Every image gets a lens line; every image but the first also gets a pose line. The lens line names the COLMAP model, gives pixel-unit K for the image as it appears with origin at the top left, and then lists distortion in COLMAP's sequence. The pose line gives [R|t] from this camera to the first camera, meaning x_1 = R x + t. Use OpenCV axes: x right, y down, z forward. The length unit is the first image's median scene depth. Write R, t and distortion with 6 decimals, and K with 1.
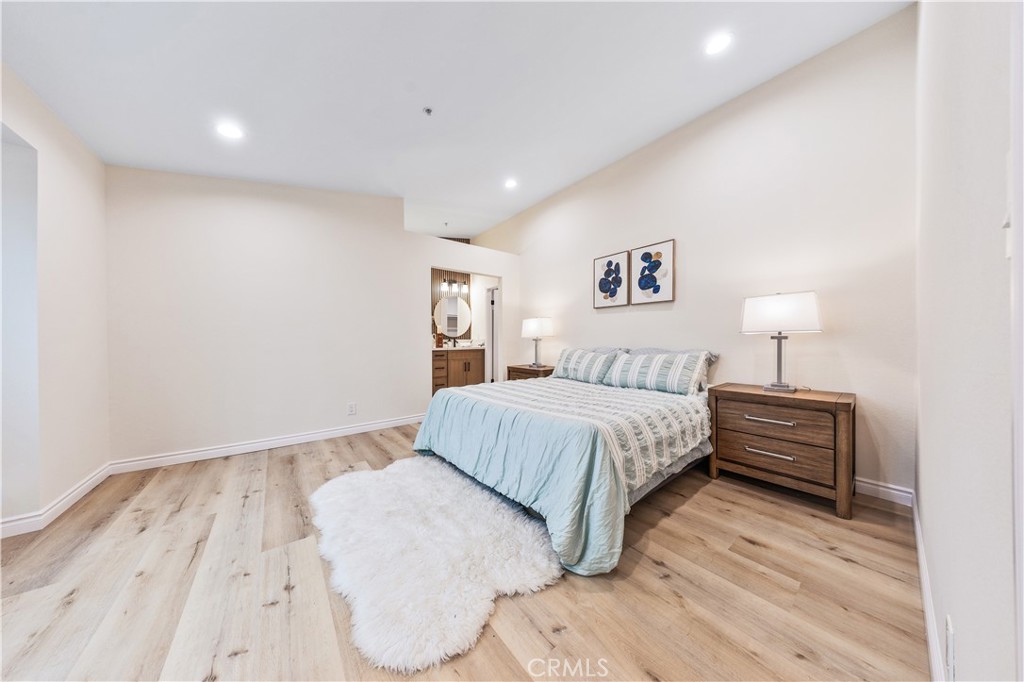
lens RADIAL K [[296.4, 0, 510.0], [0, 296.4, 341.8], [0, 0, 1]] dist [-0.001160, 0.000021]
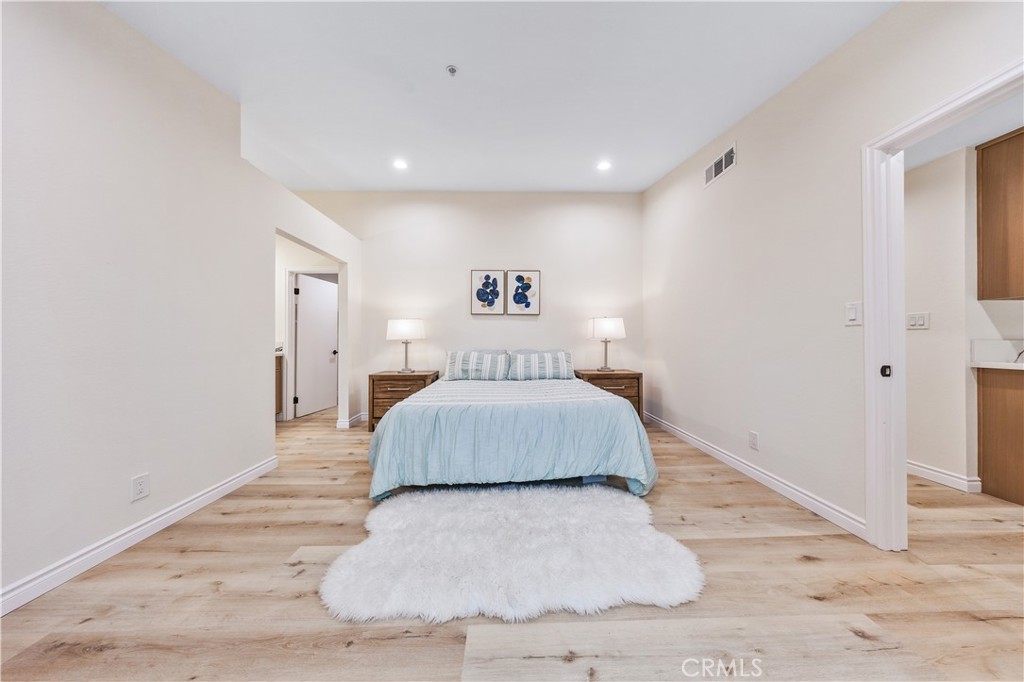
lens RADIAL K [[290.0, 0, 514.7], [0, 290.0, 340.6], [0, 0, 1]] dist [-0.000499, -0.000029]
pose [[0.613048, 0.004342, 0.790034, -0.559729], [0.002474, 0.999969, -0.007416, -0.006602], [-0.790042, 0.006500, 0.613018, 0.242769]]
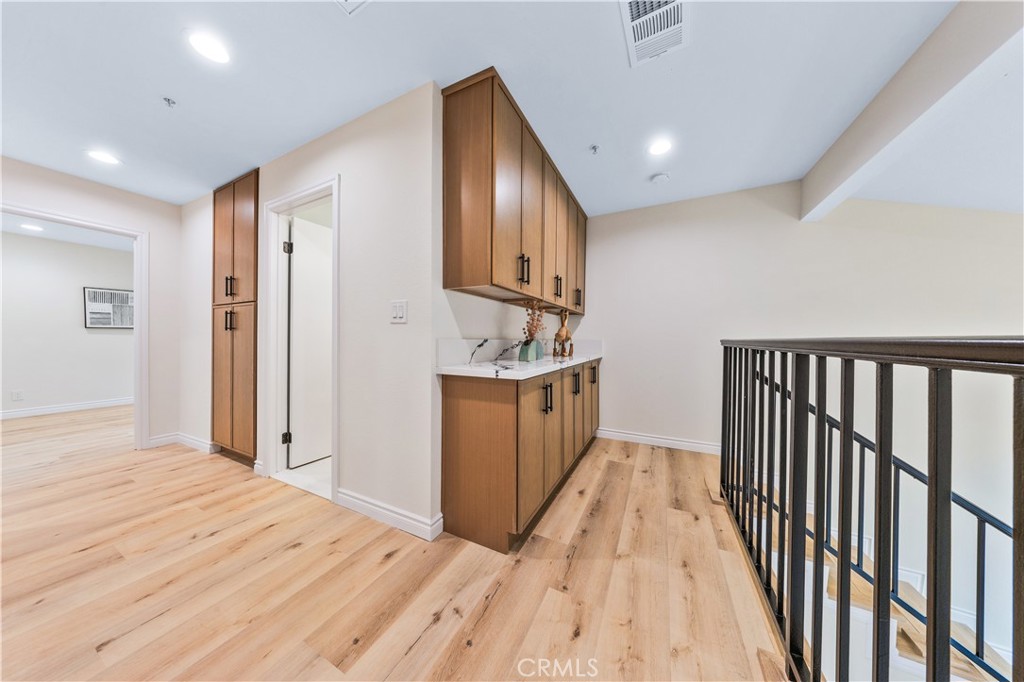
lens RADIAL K [[296.4, 0, 510.0], [0, 296.4, 341.8], [0, 0, 1]] dist [-0.001160, 0.000021]
pose [[-0.403044, -0.000913, 0.915180, -0.416640], [0.001329, 0.999998, 0.001583, -0.006349], [-0.915180, 0.001855, -0.403041, 0.169097]]
